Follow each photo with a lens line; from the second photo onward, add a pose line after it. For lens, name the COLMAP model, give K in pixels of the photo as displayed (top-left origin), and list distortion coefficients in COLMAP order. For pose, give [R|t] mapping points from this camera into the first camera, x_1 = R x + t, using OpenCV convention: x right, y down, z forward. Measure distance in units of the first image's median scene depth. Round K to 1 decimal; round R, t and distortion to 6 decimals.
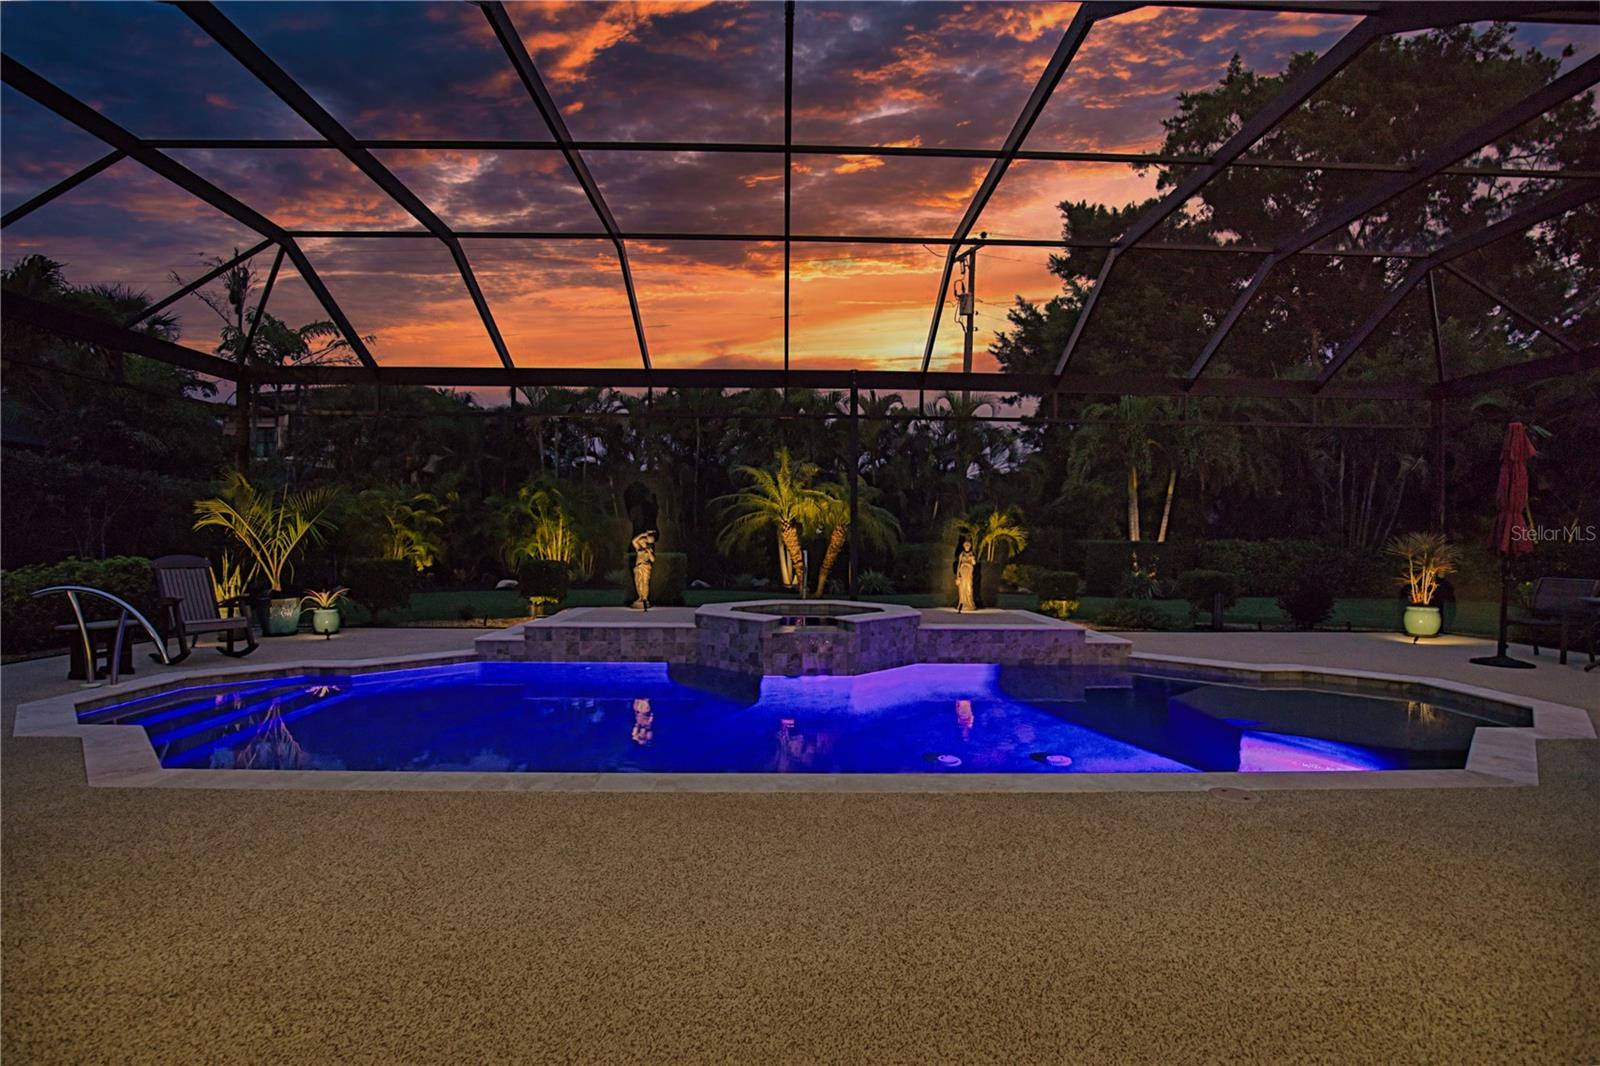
lens RADIAL K [[749.4, 0, 800.0], [0, 749.4, 533.0], [0, 0, 1]] dist [-0.038287, 0.009648]
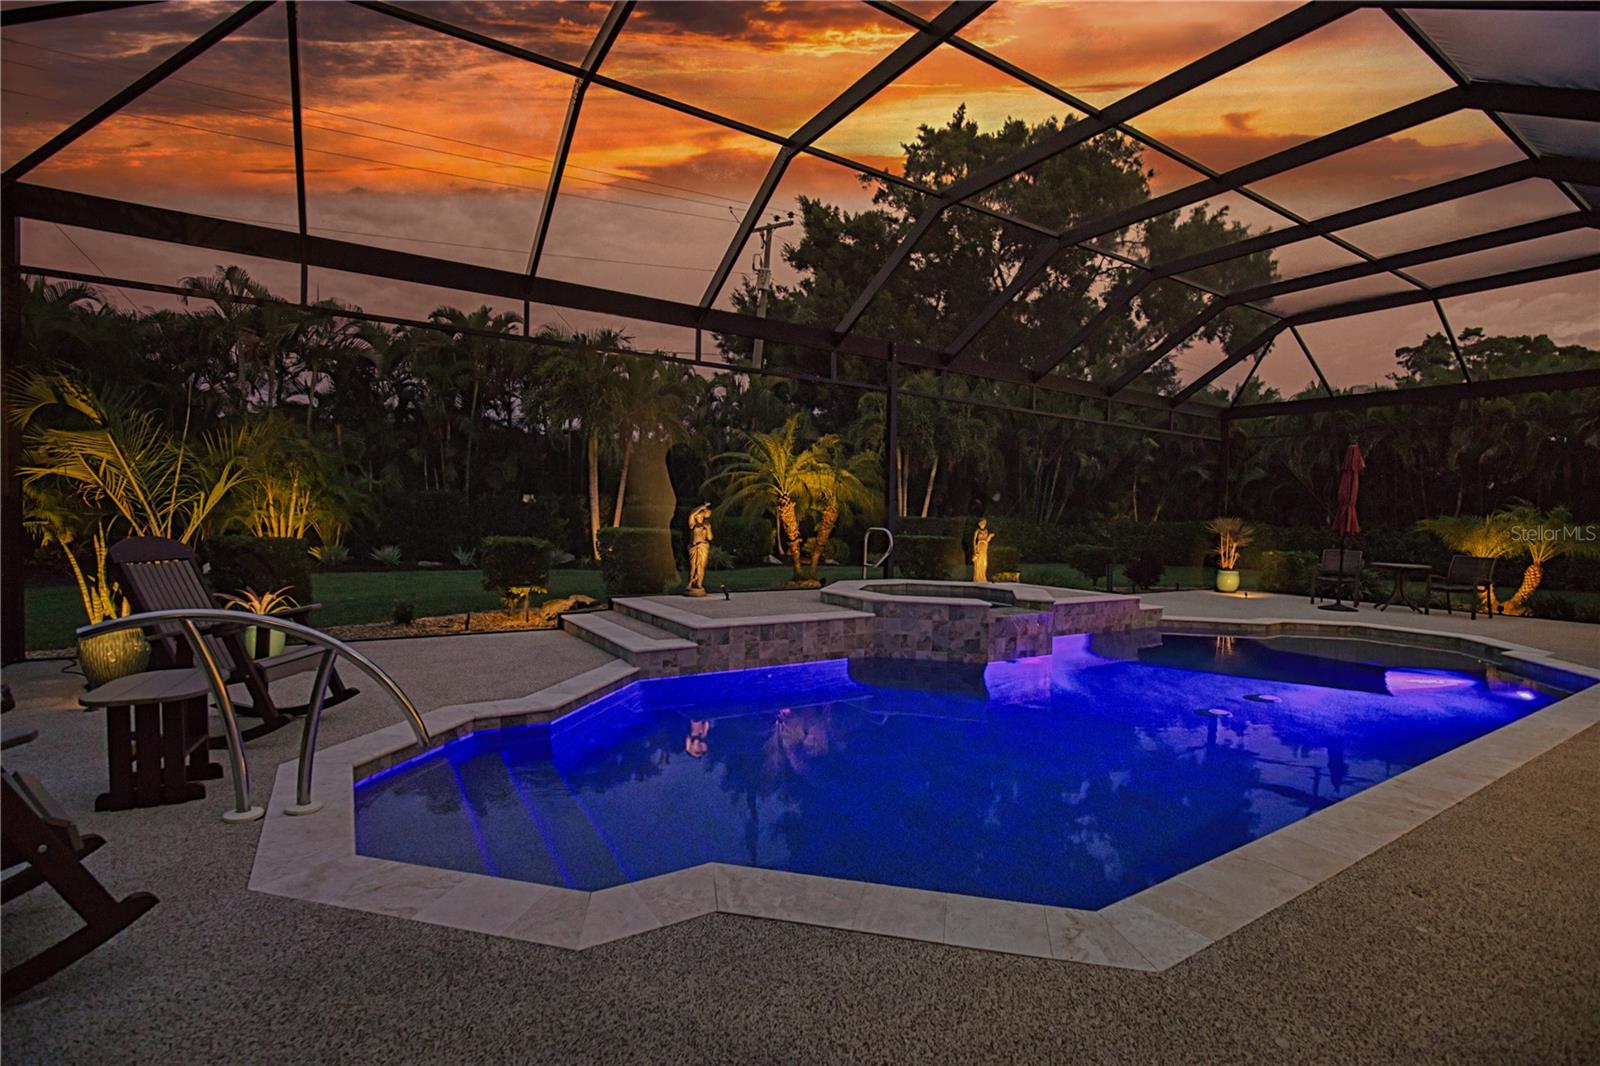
lens RADIAL K [[734.9, 0, 809.0], [0, 734.9, 534.3], [0, 0, 1]] dist [-0.038645, 0.009586]
pose [[0.855969, -0.000201, 0.517027, -0.488365], [-0.021867, 0.999091, 0.036591, -0.000530], [-0.516564, -0.042627, 0.855187, 0.222761]]
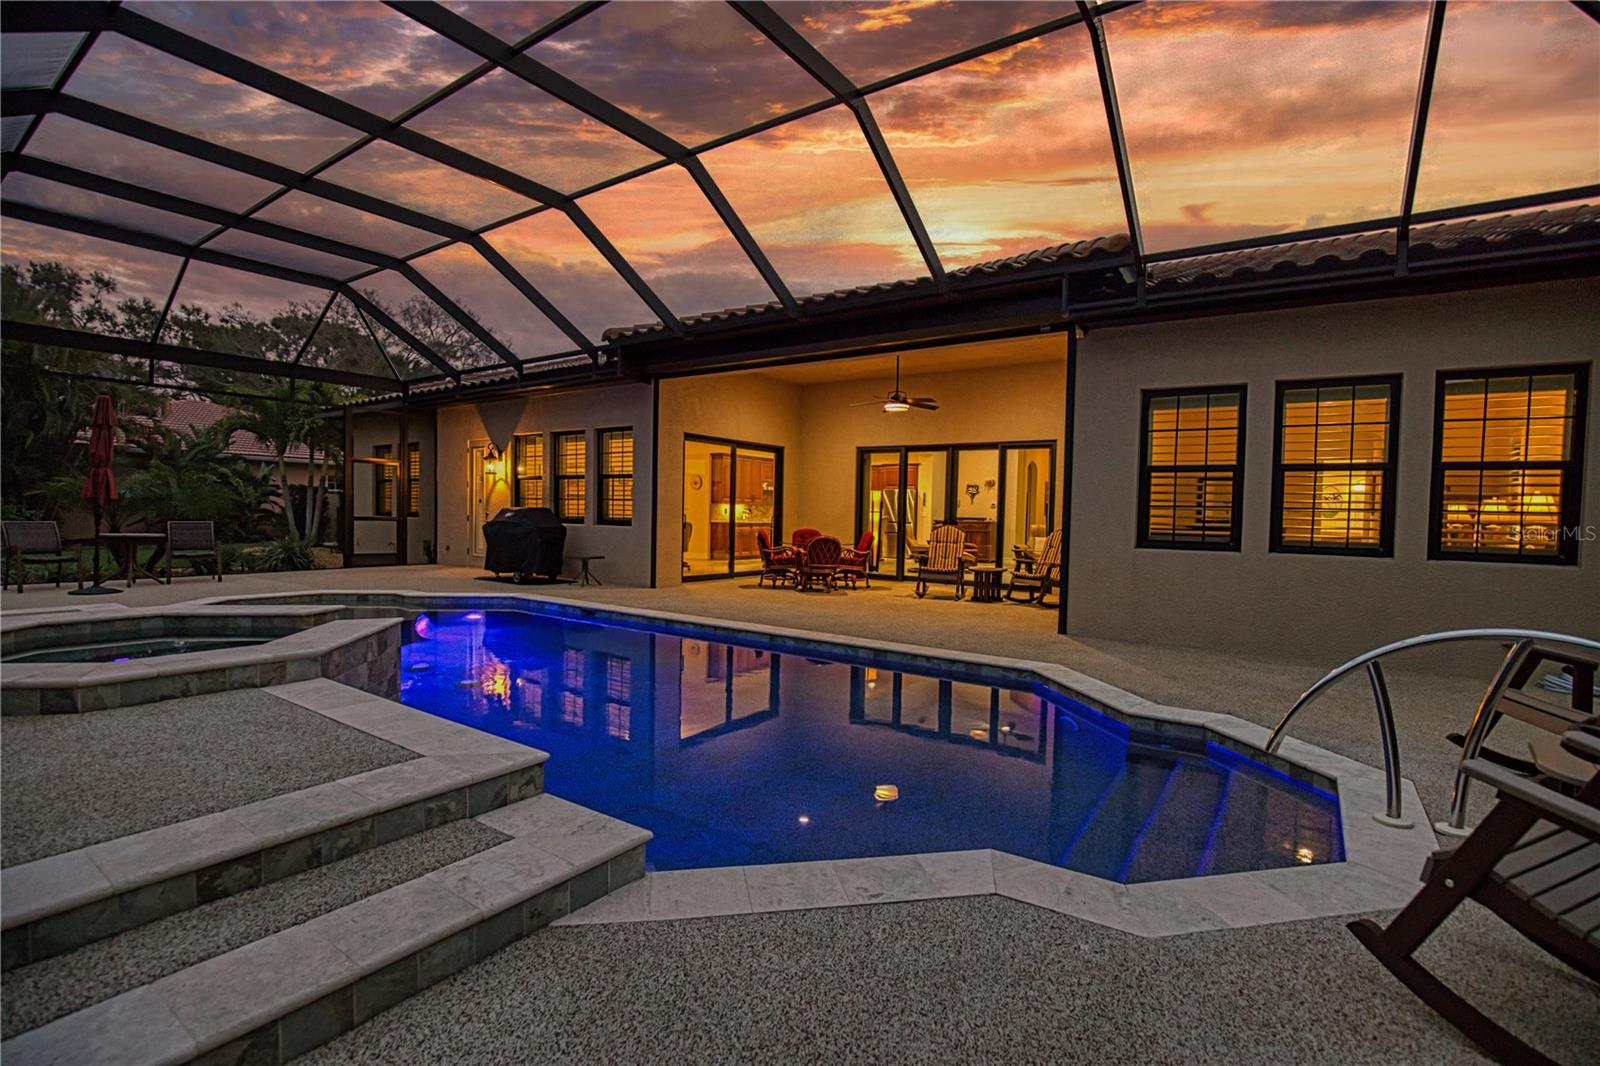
lens RADIAL K [[734.9, 0, 809.0], [0, 734.9, 534.3], [0, 0, 1]] dist [-0.038645, 0.009586]
pose [[-0.808102, -0.044800, 0.587337, -0.486661], [-0.035301, 0.998995, 0.027629, 0.006518], [-0.587984, 0.001593, -0.808871, 0.889303]]
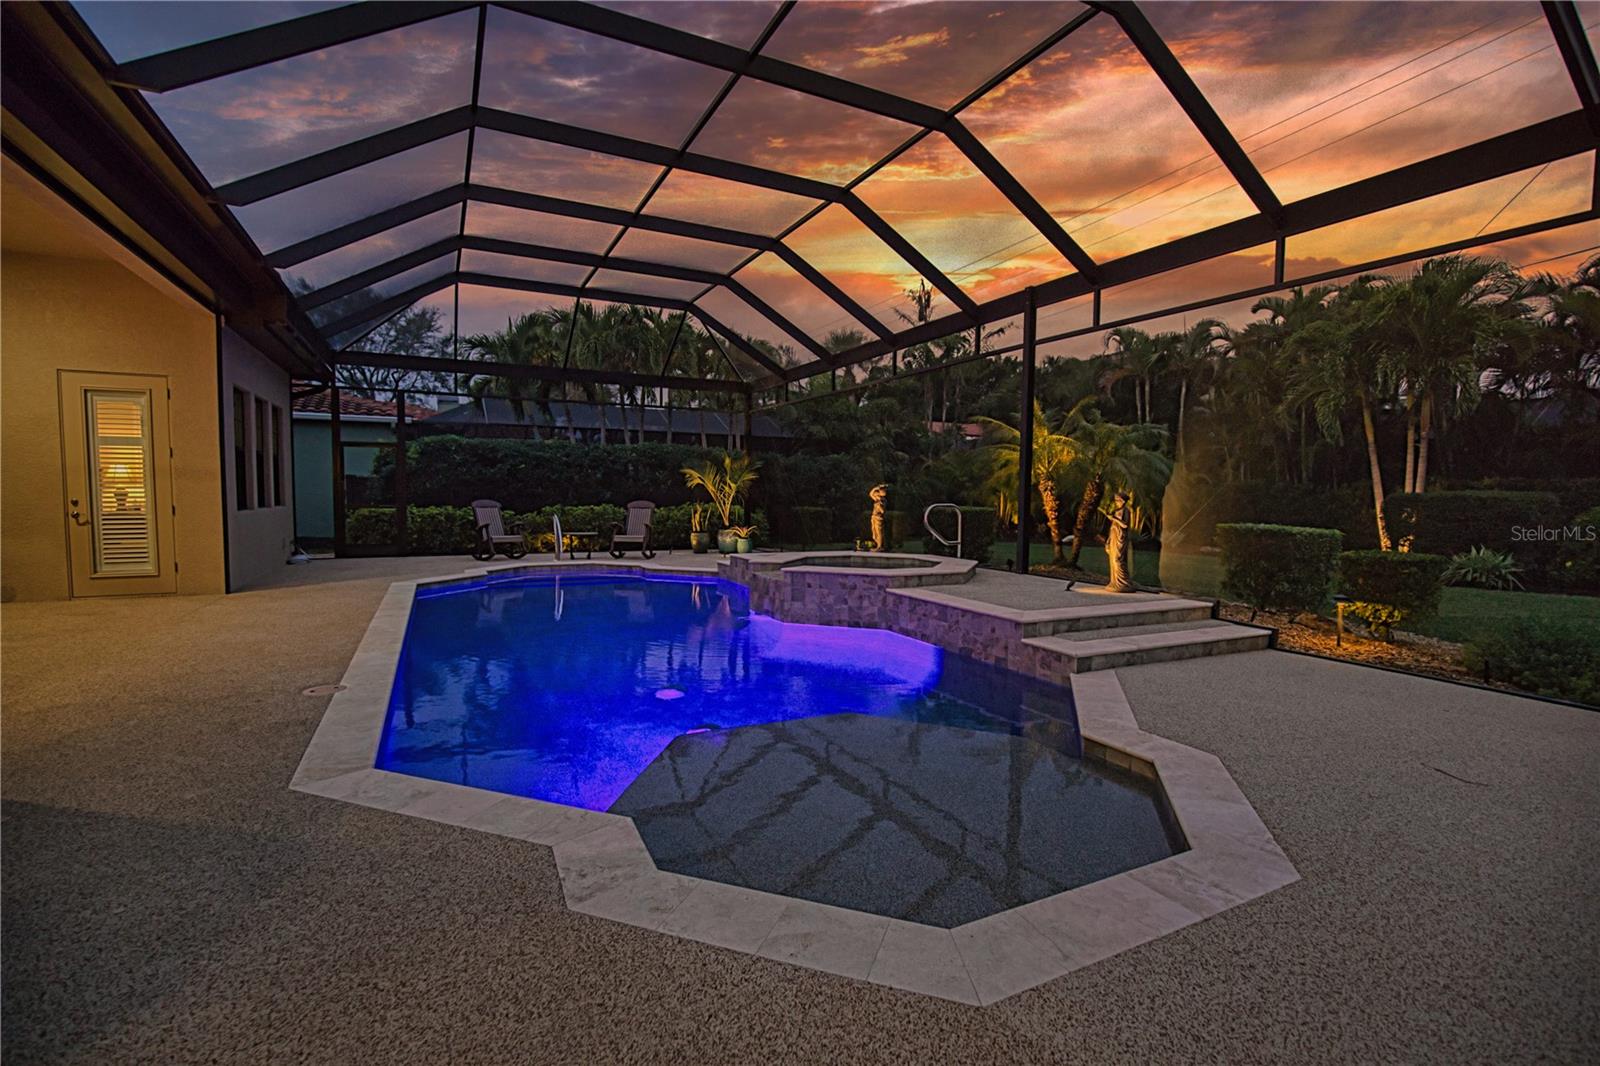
lens RADIAL K [[734.9, 0, 809.0], [0, 734.9, 534.3], [0, 0, 1]] dist [-0.038645, 0.009586]
pose [[0.432756, 0.047637, -0.900252, 0.673358], [0.002068, 0.998548, 0.053832, 0.010216], [0.901509, -0.025158, 0.432029, 0.404870]]
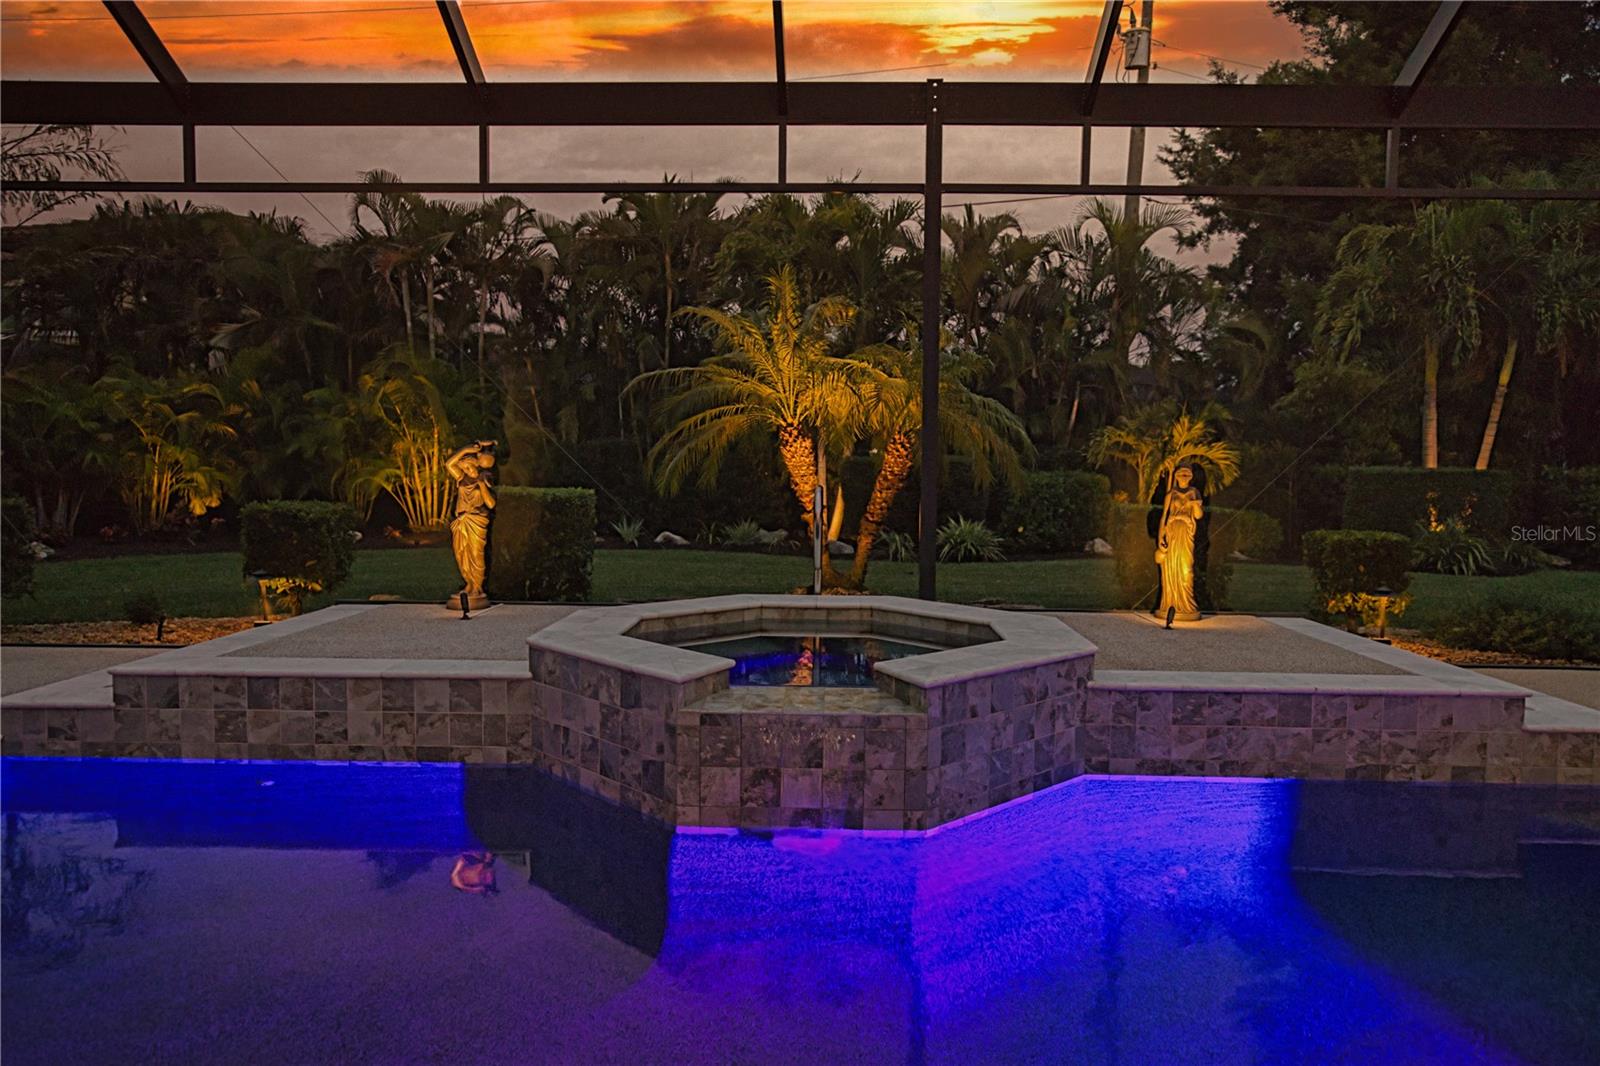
lens RADIAL K [[1056.1, 0, 809.3], [0, 1056.1, 534.3], [0, 0, 1]] dist [0.002957, 0.000437]
pose [[0.998925, 0.005969, -0.045968, 0.026981], [-0.002551, 0.997252, 0.074046, 0.004969], [0.046283, -0.073849, 0.996195, 0.331971]]
